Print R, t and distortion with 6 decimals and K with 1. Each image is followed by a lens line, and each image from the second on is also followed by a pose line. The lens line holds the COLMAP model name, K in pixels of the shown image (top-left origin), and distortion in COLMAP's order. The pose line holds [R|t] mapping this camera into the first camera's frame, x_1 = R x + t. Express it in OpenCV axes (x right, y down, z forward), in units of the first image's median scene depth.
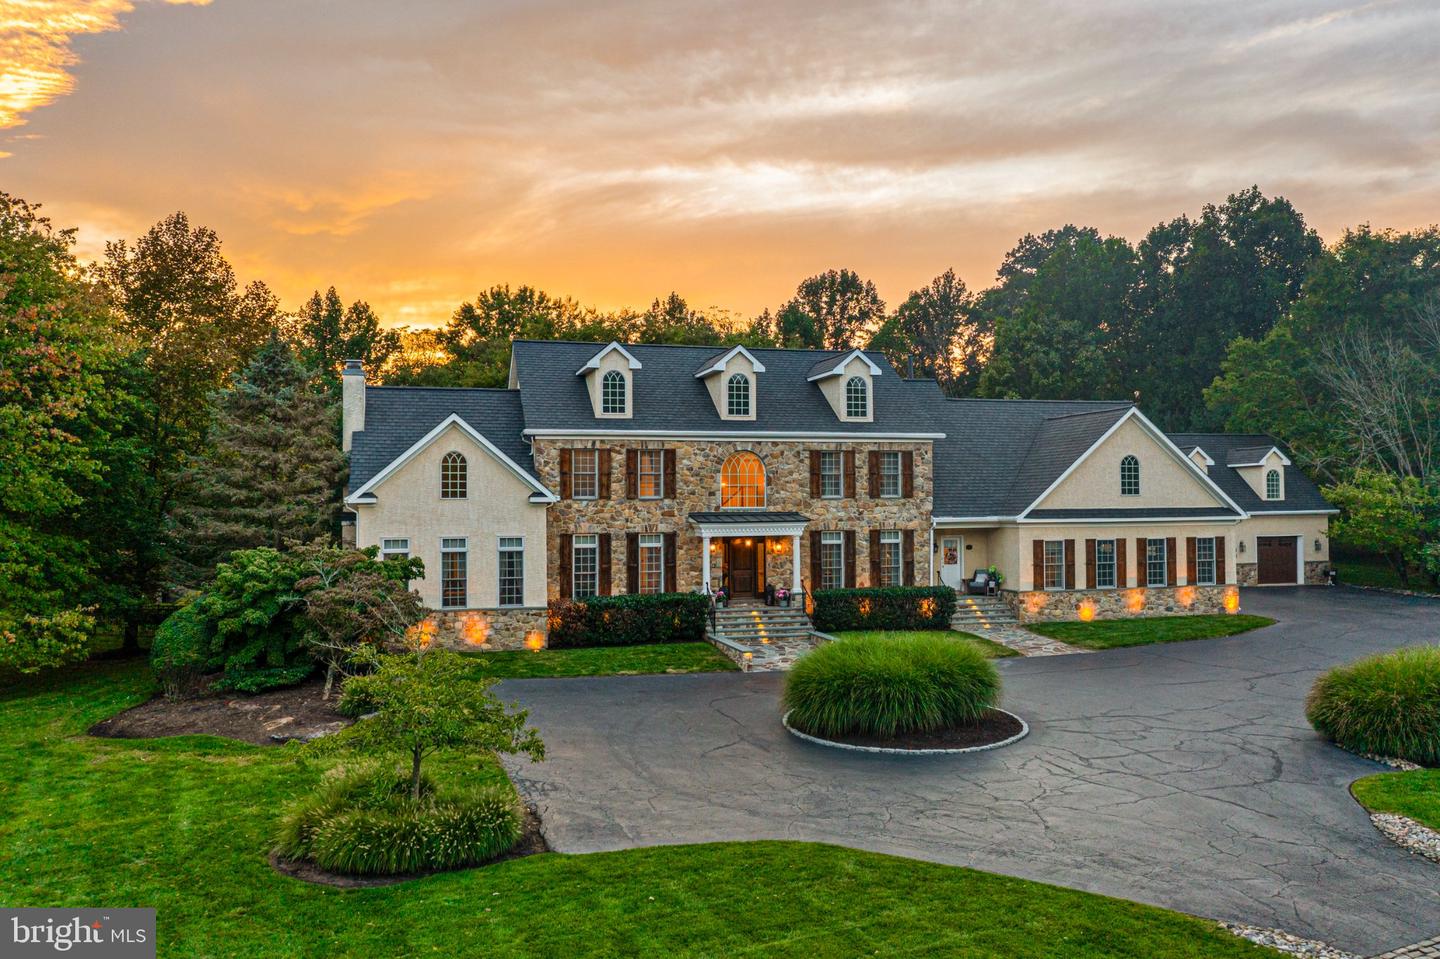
lens RADIAL K [[1134.6, 0, 720.0], [0, 1134.6, 479.5], [0, 0, 1]] dist [-0.014196, 0.003122]
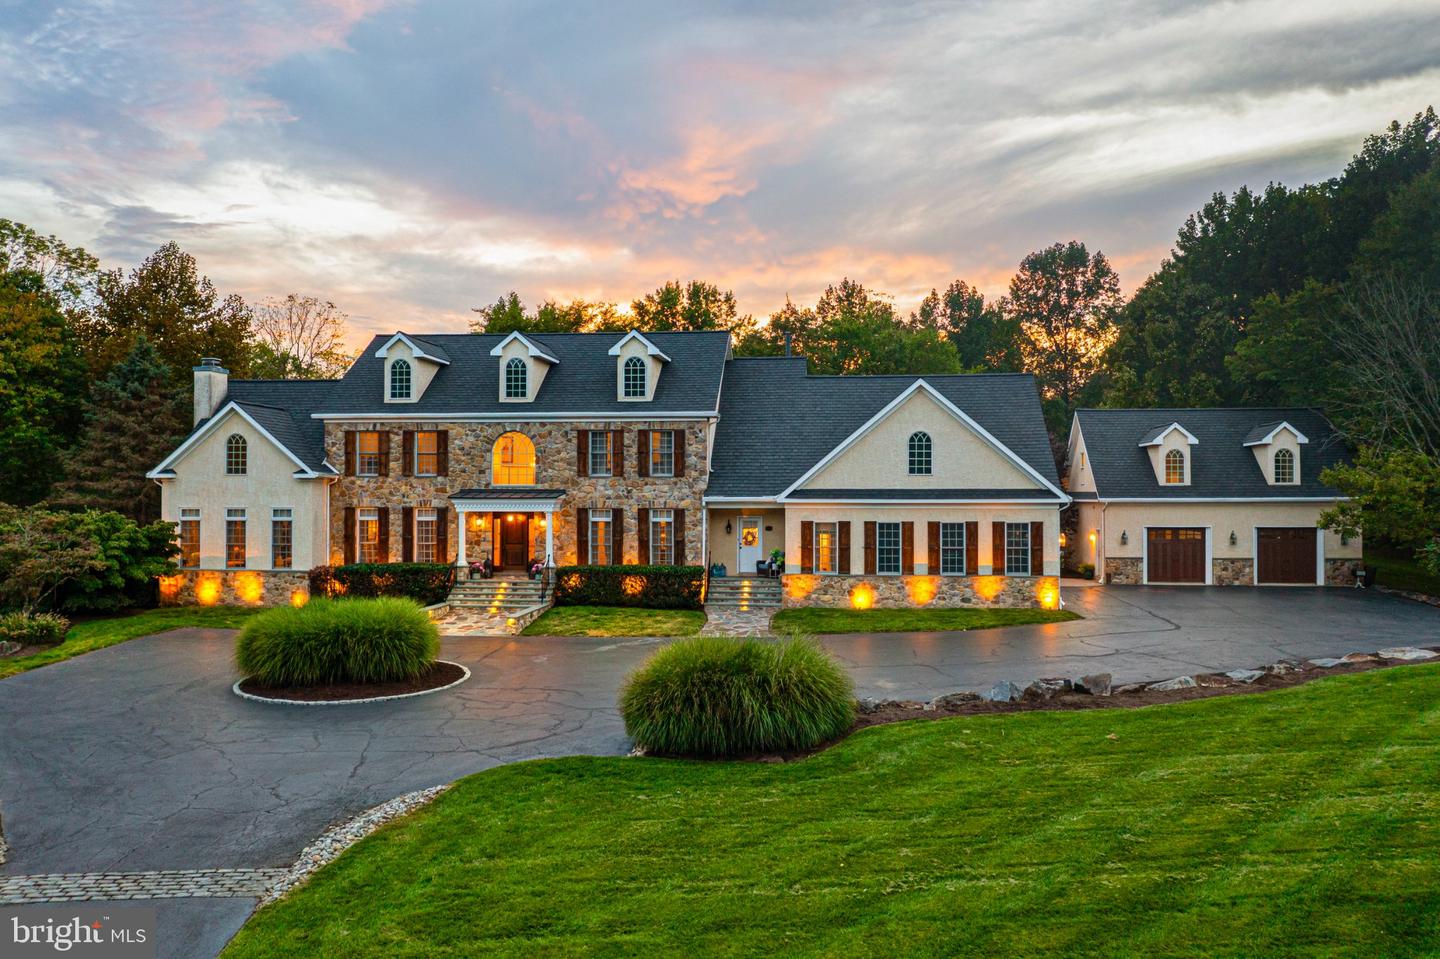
lens RADIAL K [[1136.9, 0, 720.0], [0, 1136.9, 479.5], [0, 0, 1]] dist [-0.015477, 0.006701]
pose [[0.933744, 0.002905, -0.357929, 0.557868], [-0.000347, 0.999974, 0.007209, 0.011464], [0.357940, -0.006607, 0.933721, 0.081016]]
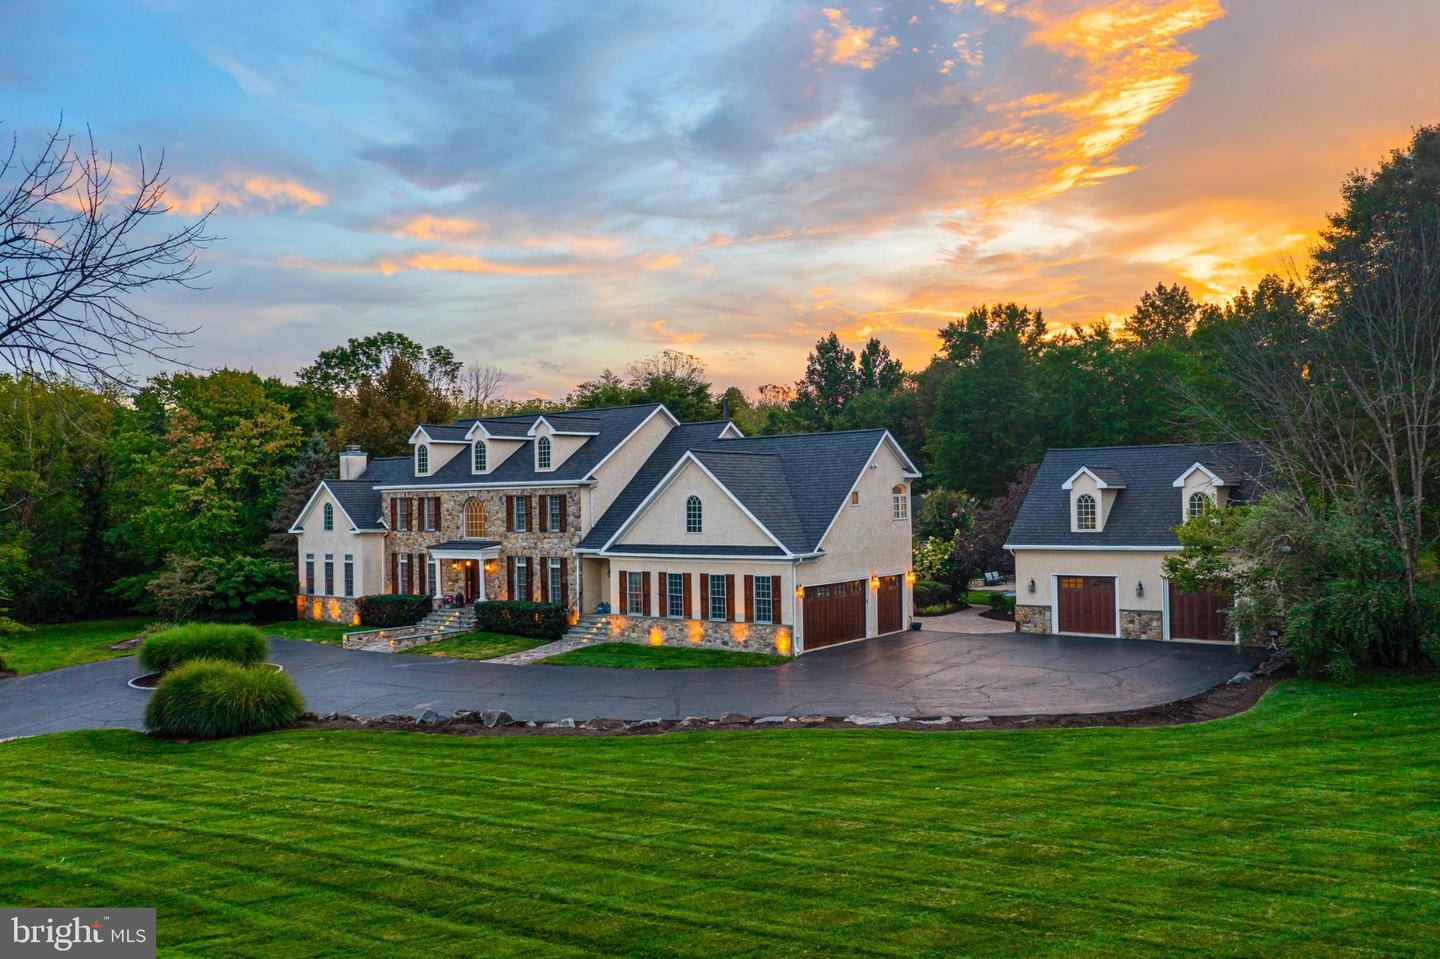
lens RADIAL K [[1153.9, 0, 720.0], [0, 1153.9, 479.5], [0, 0, 1]] dist [-0.012440, -0.001328]
pose [[0.603468, -0.017386, -0.797198, 1.283087], [0.027884, 0.999611, -0.000693, -0.036015], [0.796900, -0.021811, 0.603718, 0.375180]]
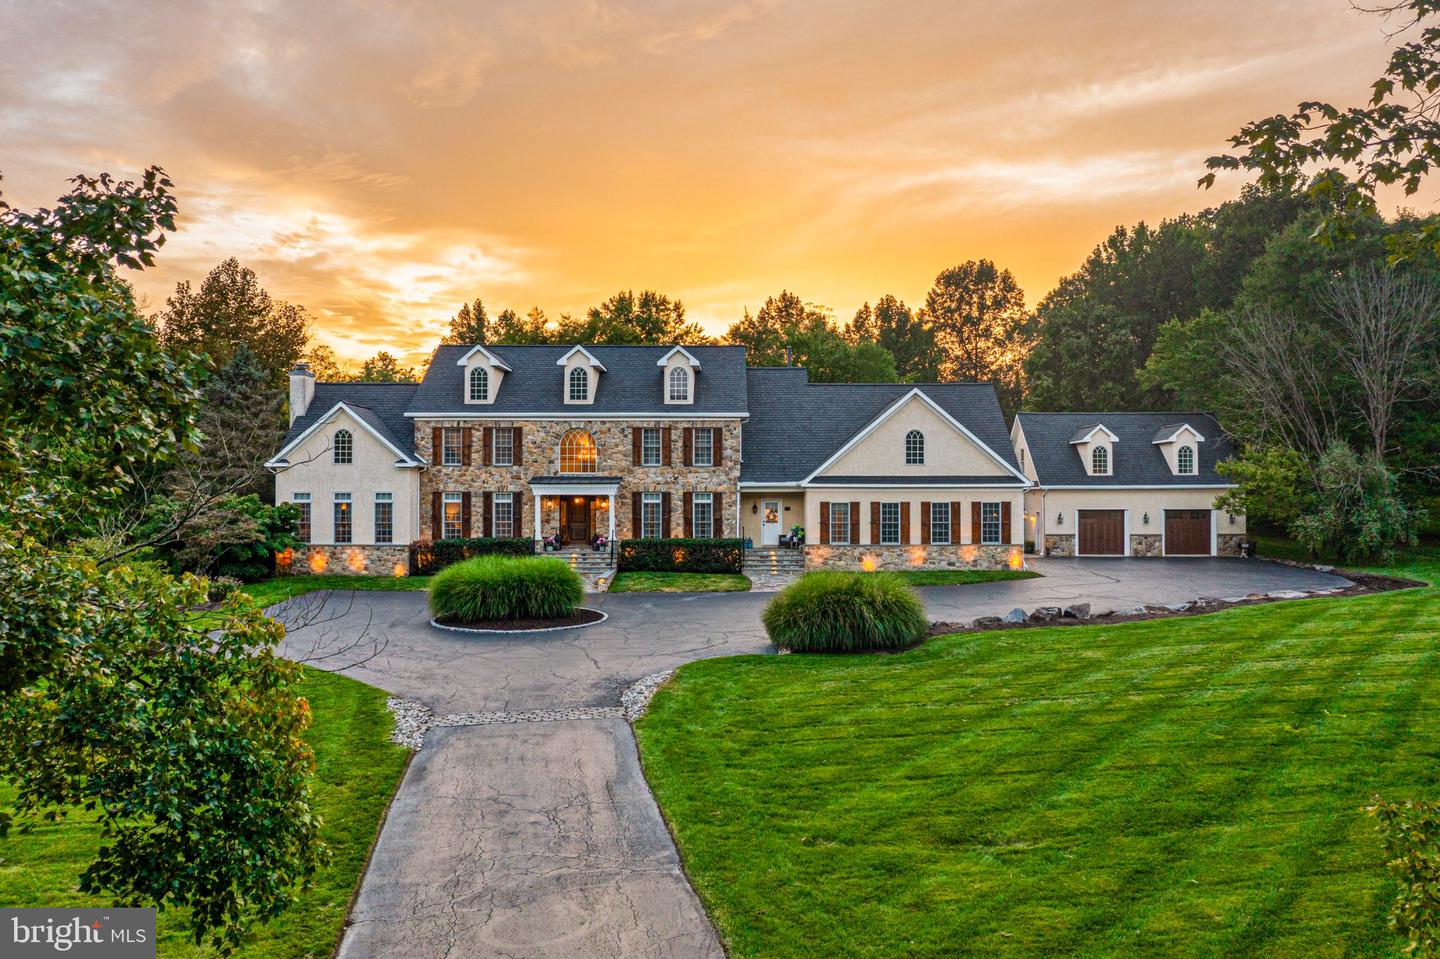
lens RADIAL K [[1136.9, 0, 720.0], [0, 1136.9, 479.5], [0, 0, 1]] dist [-0.015477, 0.006701]
pose [[0.964384, 0.003388, -0.264485, 0.491911], [-0.001590, 0.999974, 0.007012, 0.022023], [0.264502, -0.006341, 0.964364, -0.174903]]
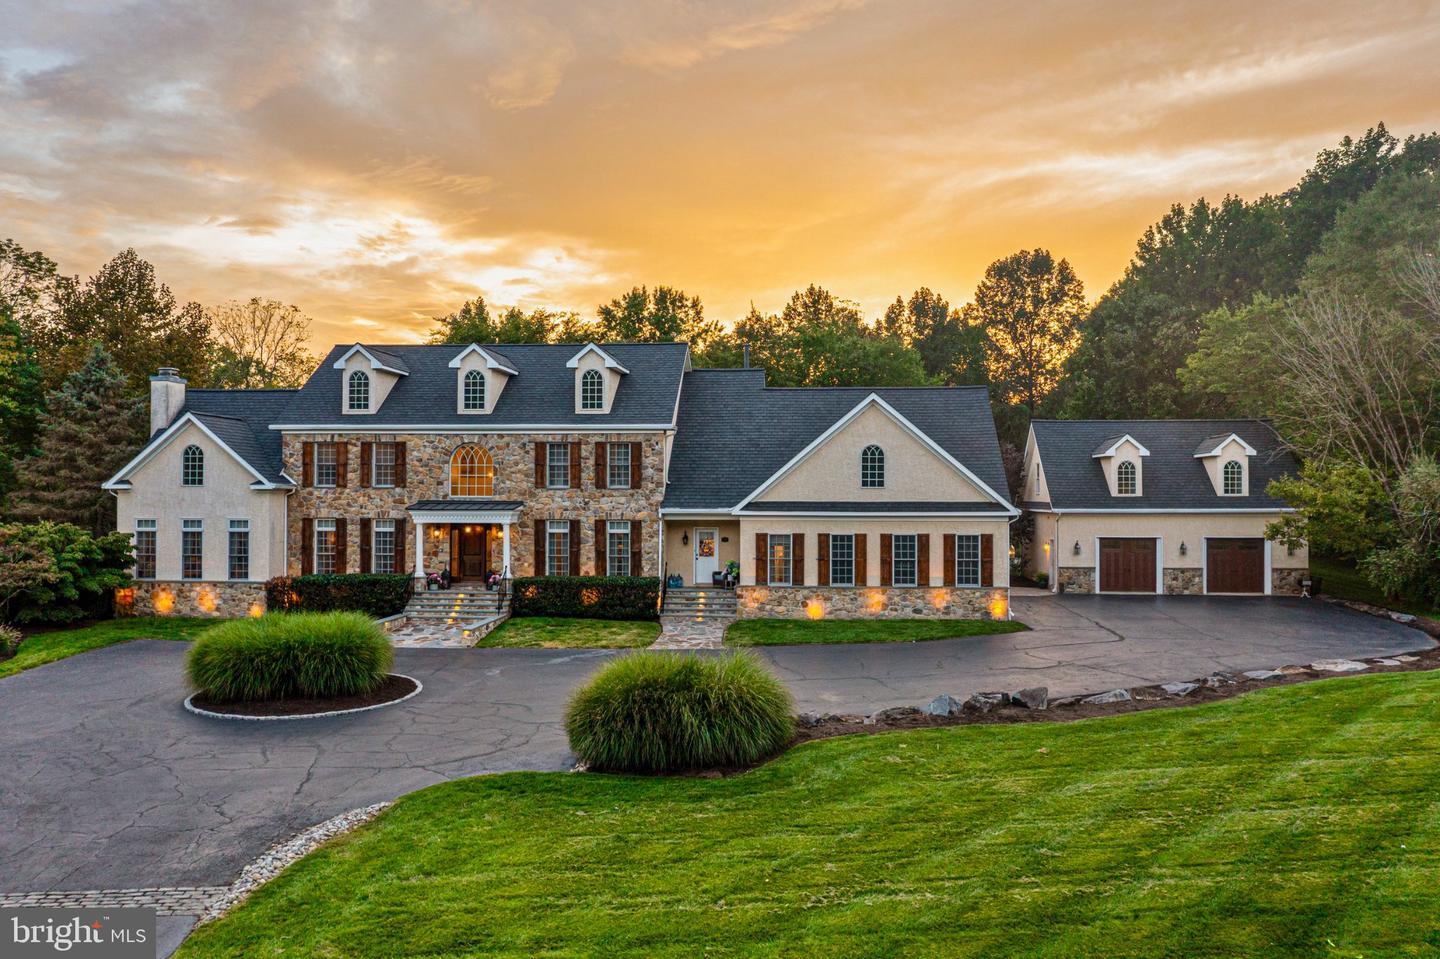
lens RADIAL K [[1140.9, 0, 720.0], [0, 1140.9, 479.5], [0, 0, 1]] dist [-0.010596, 0.001686]
pose [[0.941995, 0.004496, -0.335596, 0.576901], [-0.002584, 0.999978, 0.006143, 0.001751], [0.335616, -0.004919, 0.941986, 0.072147]]
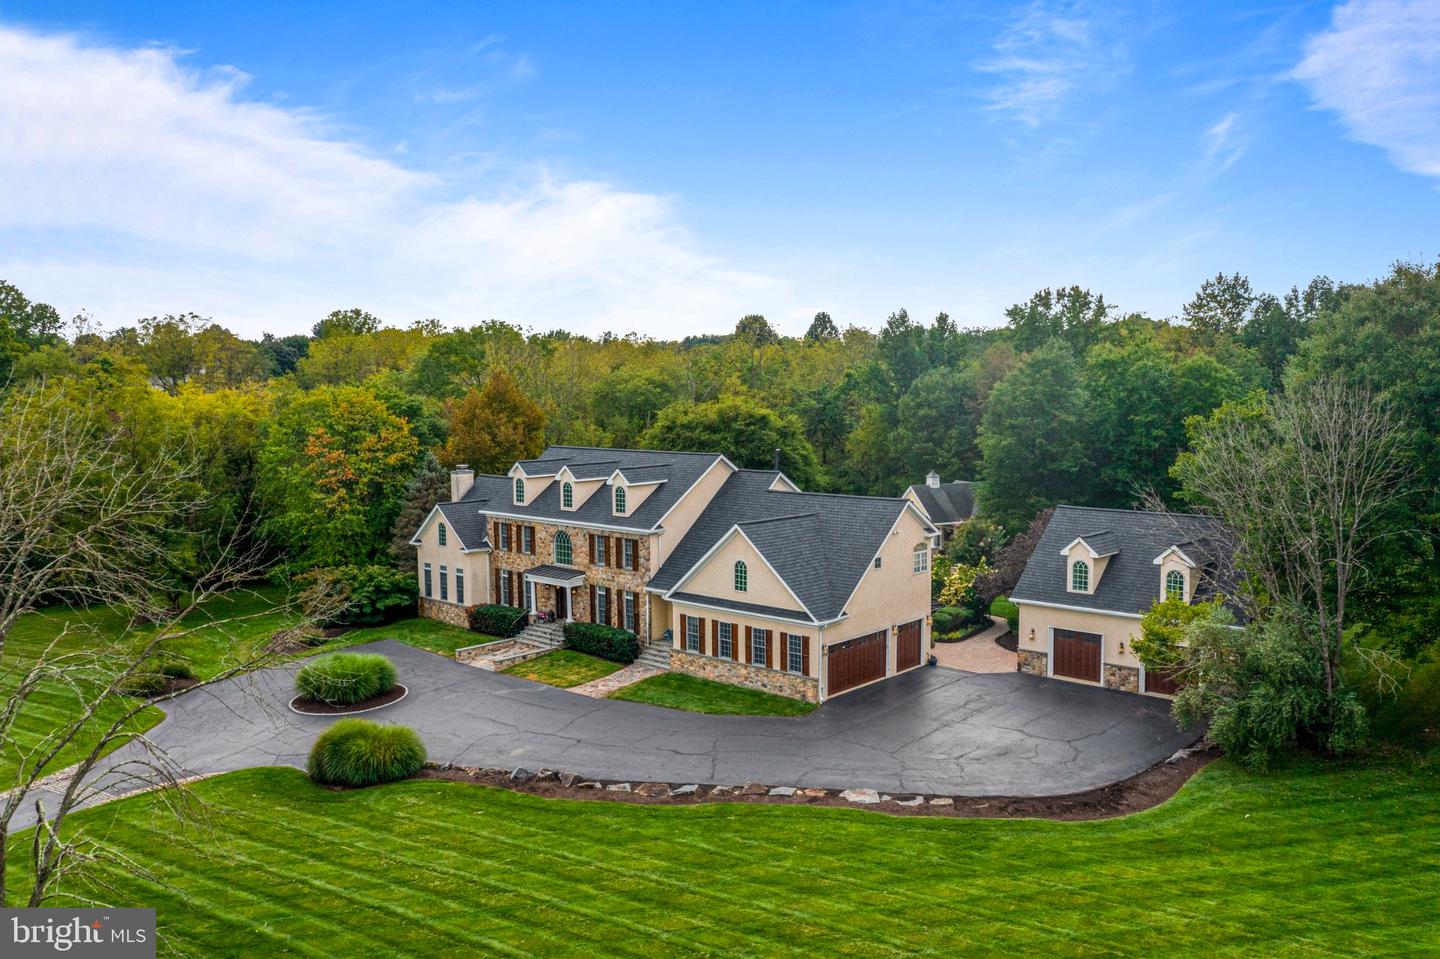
lens RADIAL K [[1130.1, 0, 720.0], [0, 1130.1, 479.5], [0, 0, 1]] dist [-0.007740, 0.000669]
pose [[0.531416, 0.070894, -0.844139, 1.460380], [0.021723, 0.995024, 0.097241, -0.243487], [0.846832, -0.070013, 0.527232, 0.327063]]
